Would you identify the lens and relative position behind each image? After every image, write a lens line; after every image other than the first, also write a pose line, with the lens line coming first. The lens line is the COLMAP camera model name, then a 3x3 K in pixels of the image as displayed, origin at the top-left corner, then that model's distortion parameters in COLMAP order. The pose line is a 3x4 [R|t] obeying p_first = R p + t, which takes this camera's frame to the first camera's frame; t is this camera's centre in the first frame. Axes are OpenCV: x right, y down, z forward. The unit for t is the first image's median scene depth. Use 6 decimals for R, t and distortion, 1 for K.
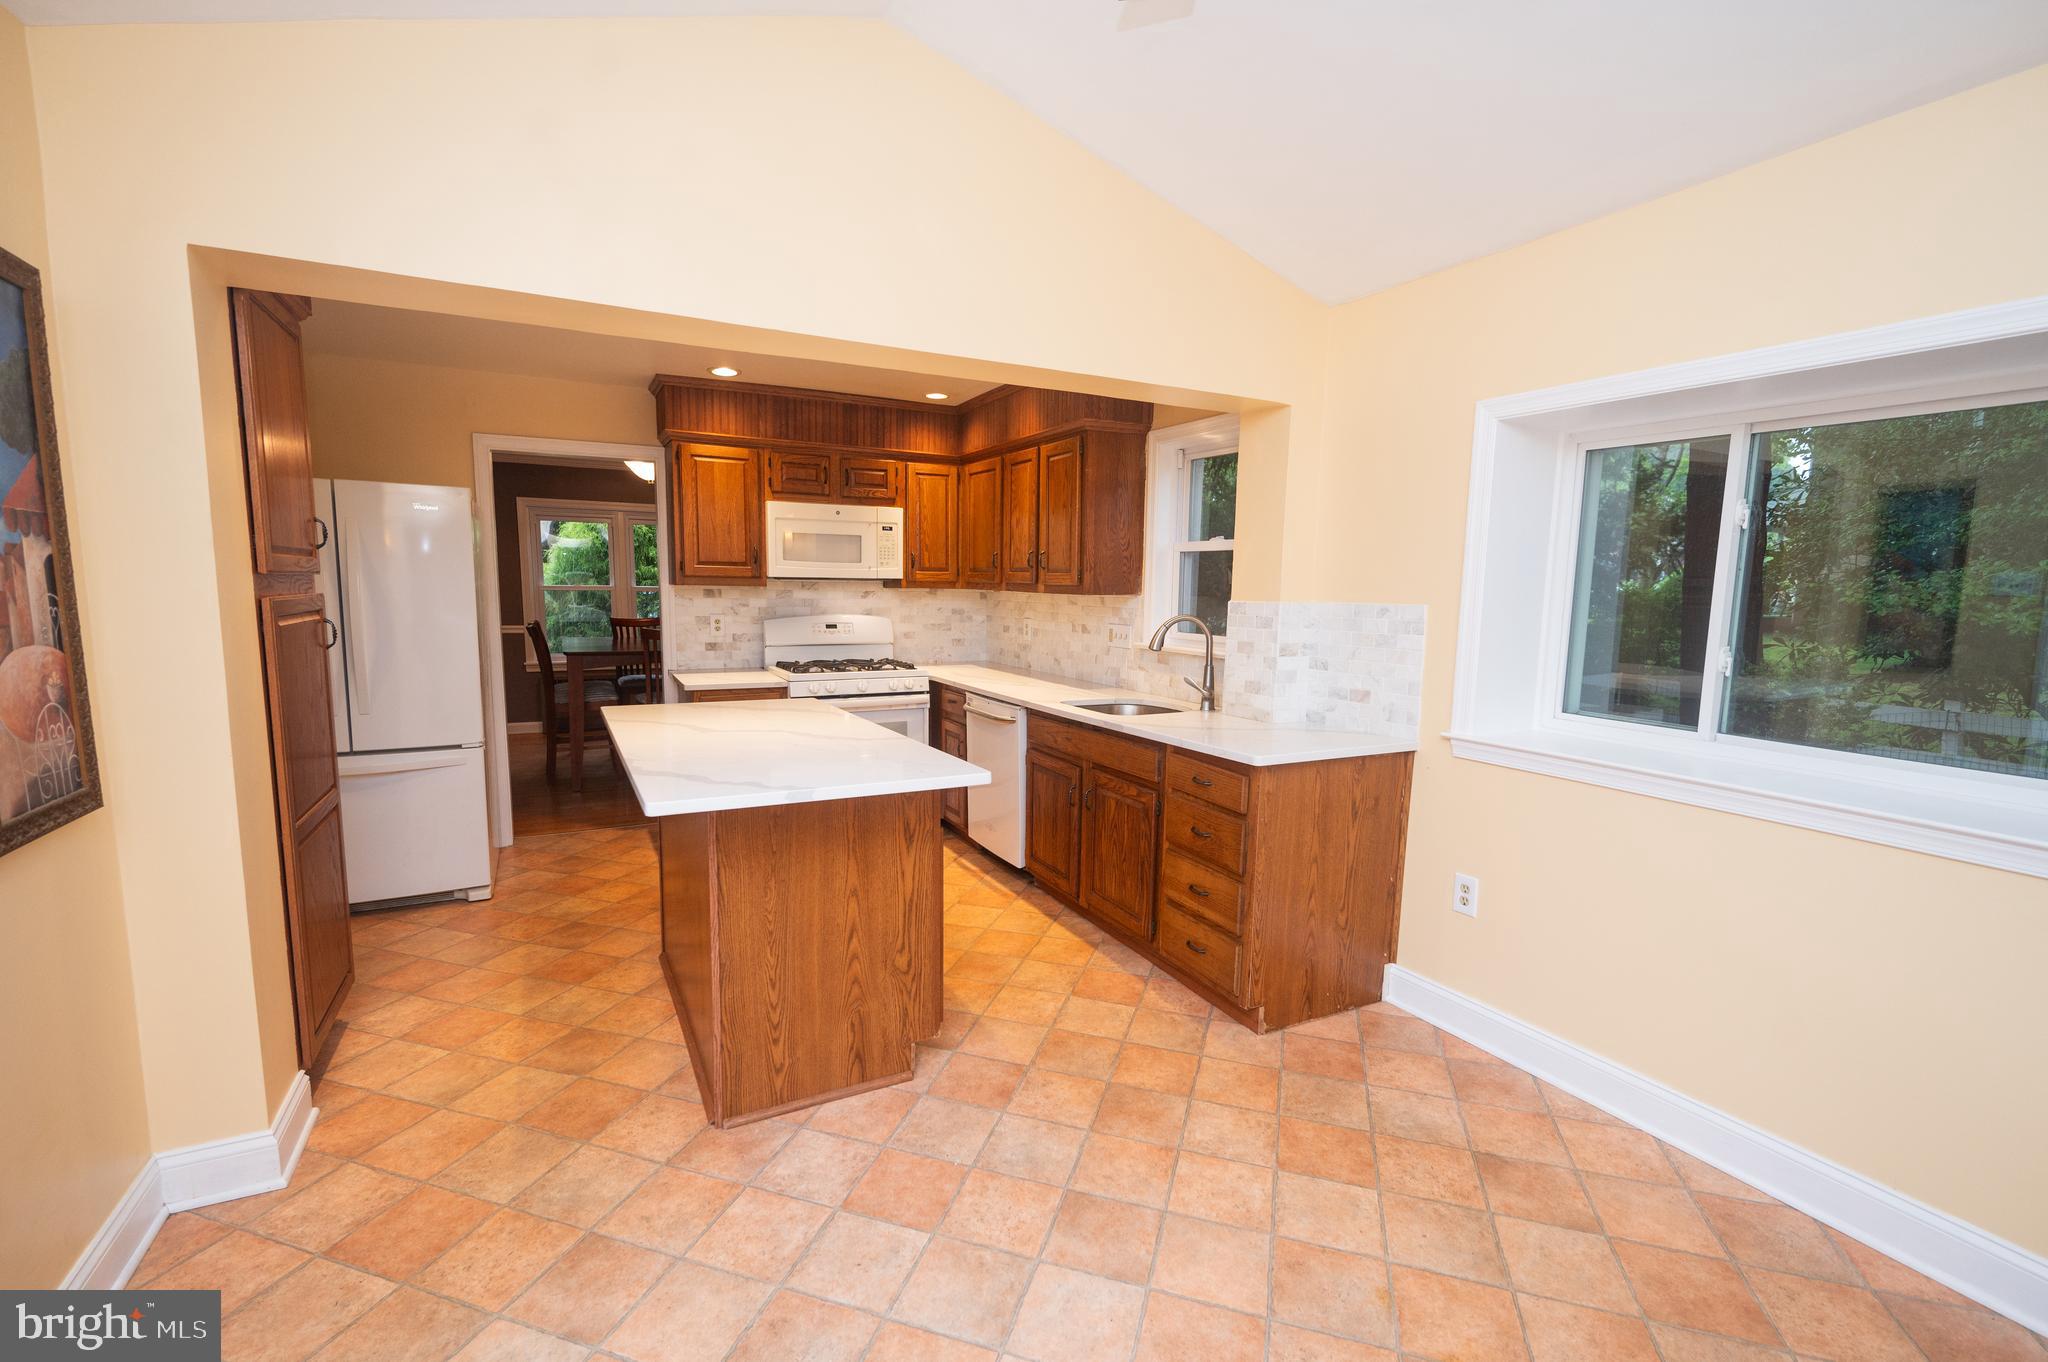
lens RADIAL K [[894.4, 0, 1019.3], [0, 894.4, 695.6], [0, 0, 1]] dist [0.002697, 0.000692]
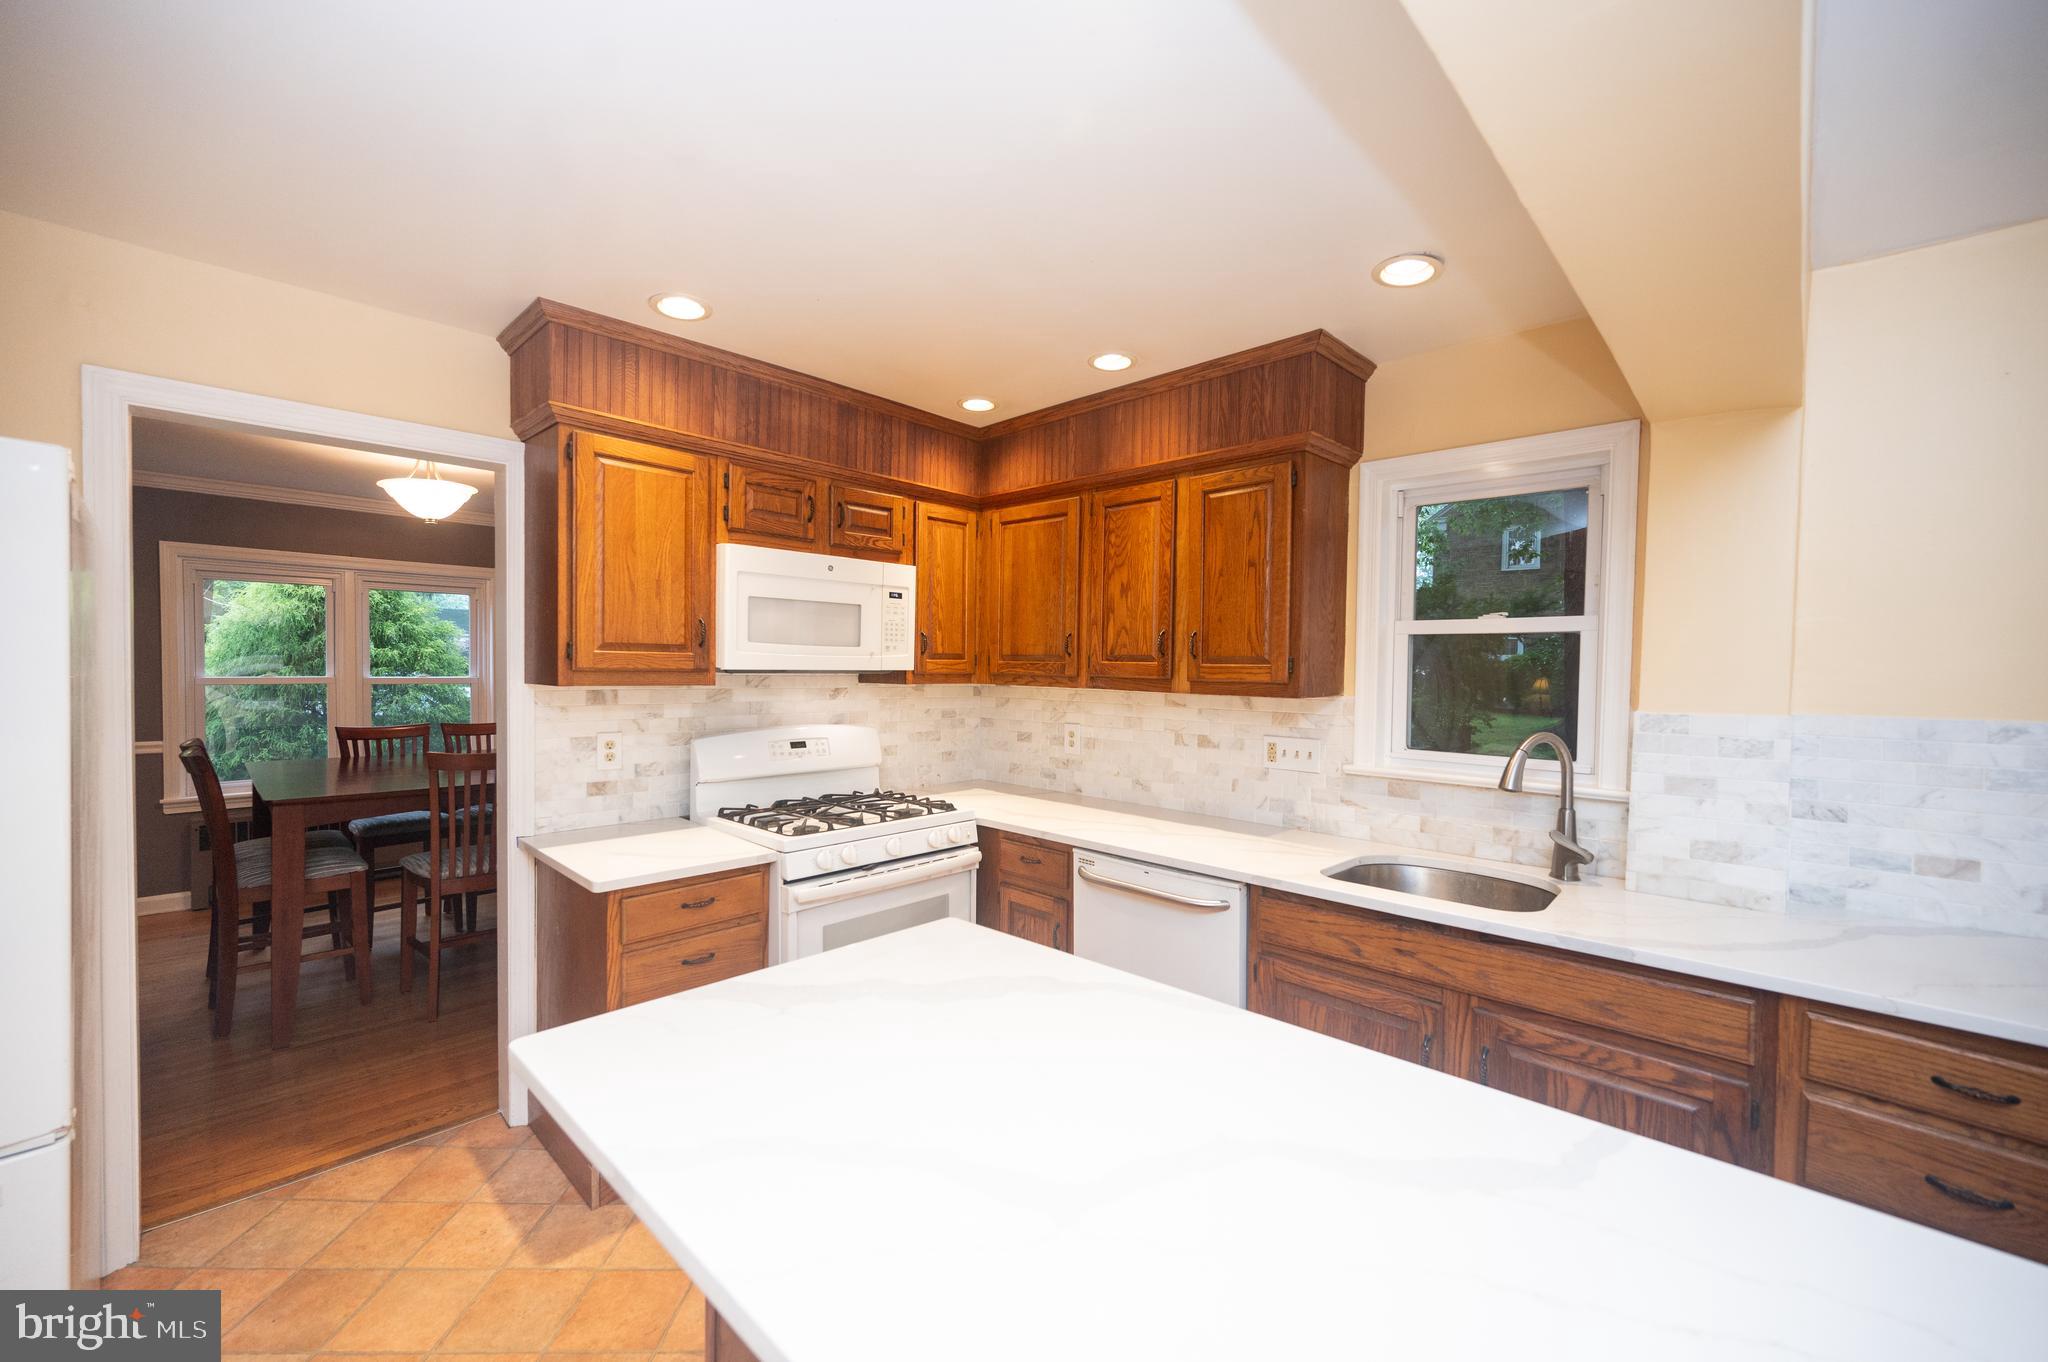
lens RADIAL K [[811.7, 0, 1020.1], [0, 811.7, 686.6], [0, 0, 1]] dist [-0.001720, 0.000501]
pose [[0.948688, -0.010614, 0.316035, -0.260692], [0.041261, 0.995047, -0.090440, -0.064295], [-0.313510, 0.098839, 0.944427, 0.428687]]
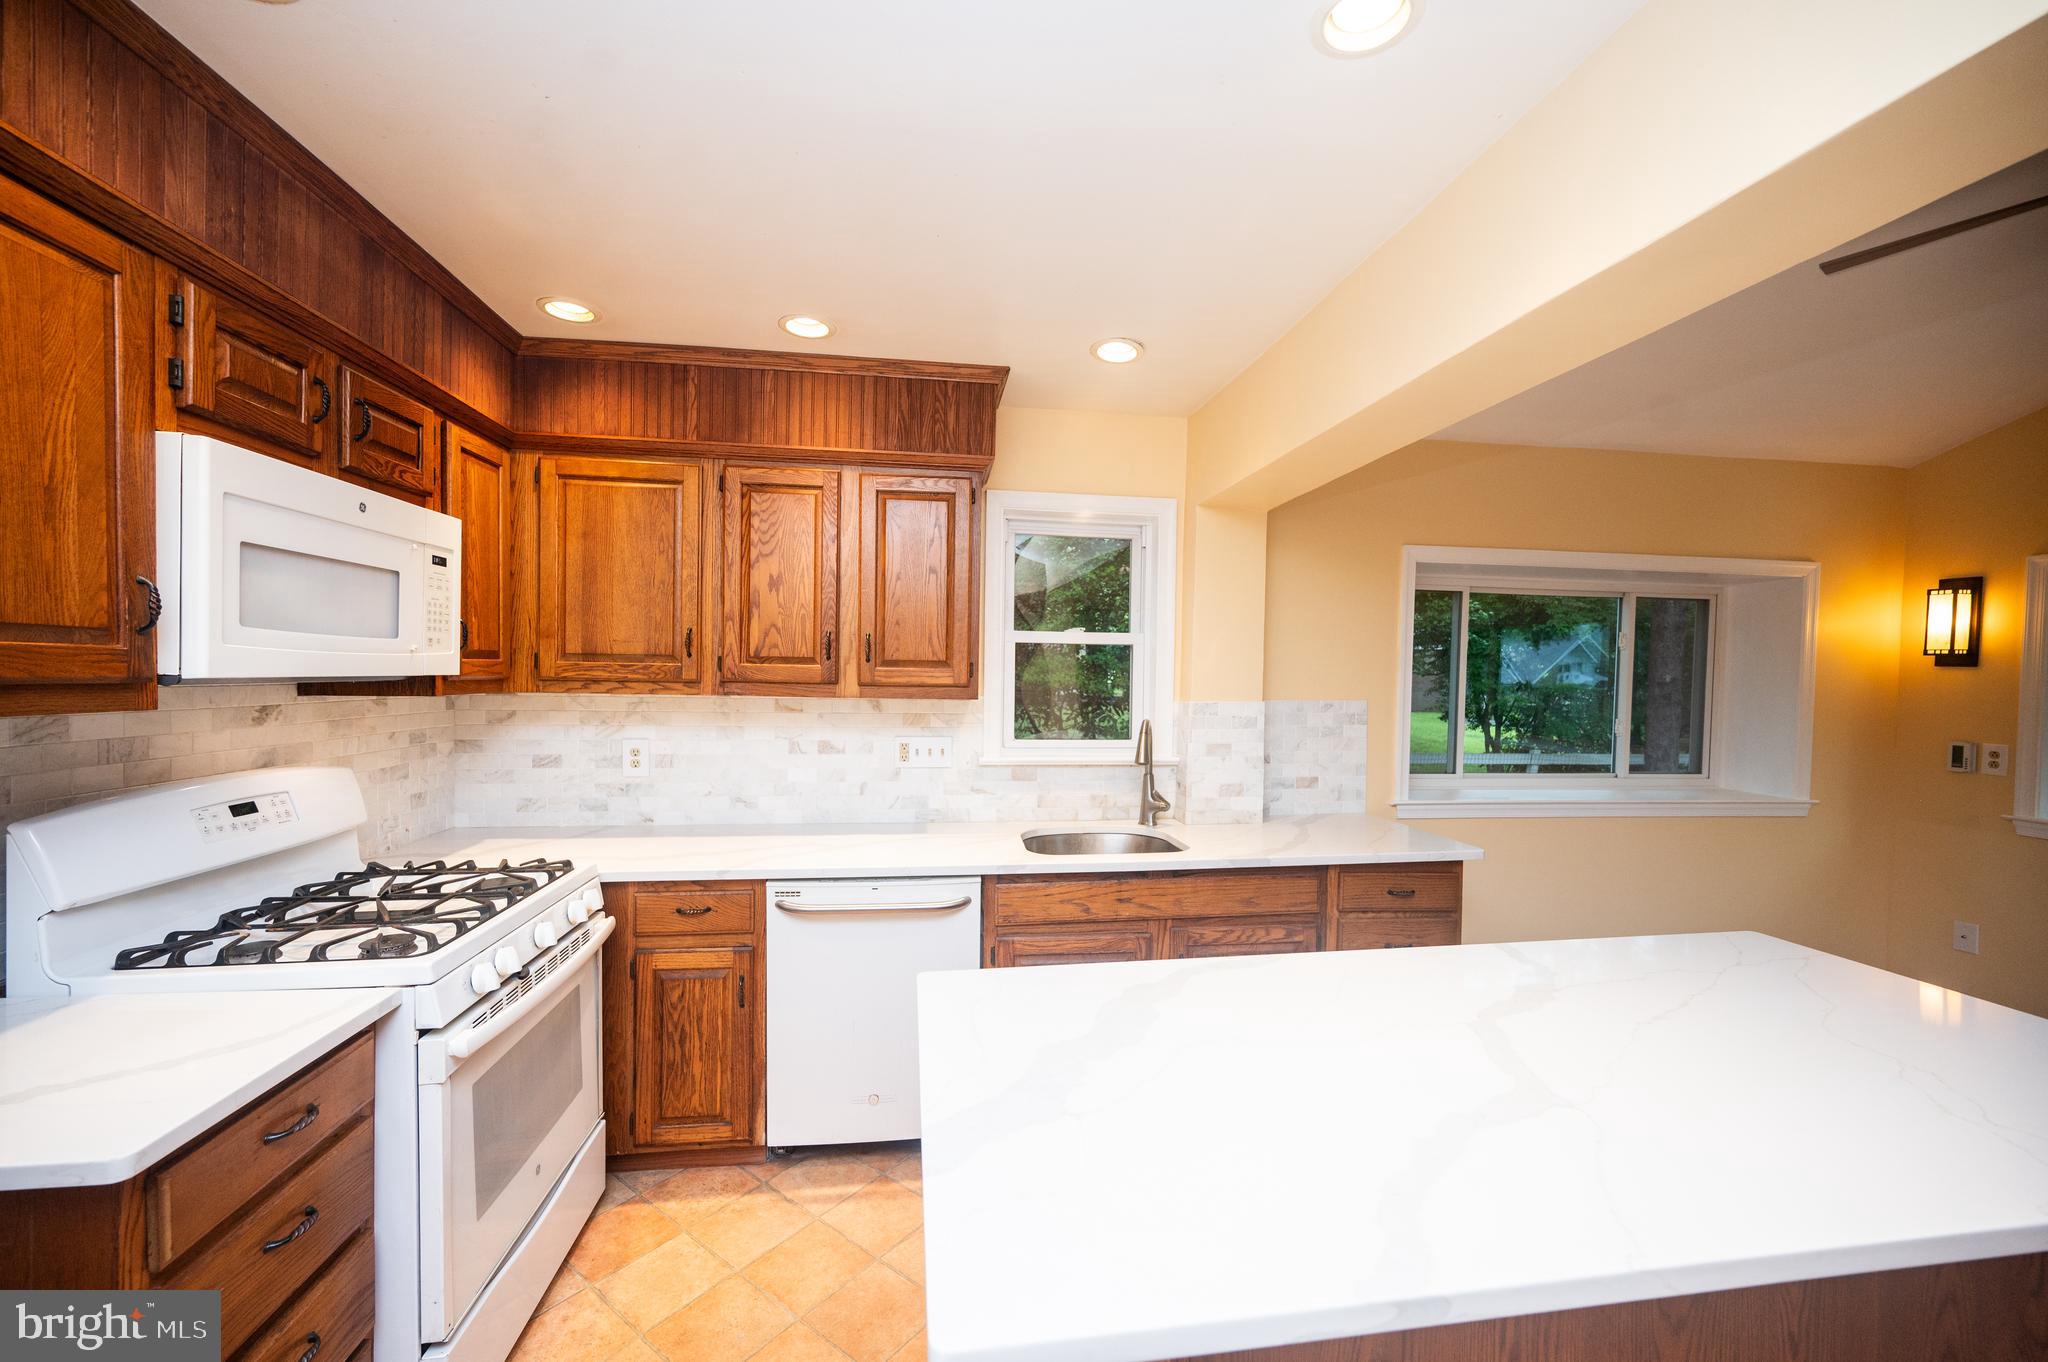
lens RADIAL K [[811.7, 0, 1032.4], [0, 811.7, 694.3], [0, 0, 1]] dist [-0.001720, 0.000501]
pose [[0.333239, -0.036022, 0.942154, -0.441023], [0.110832, 0.993838, -0.001203, -0.094185], [-0.936306, 0.104821, 0.335178, 0.631497]]
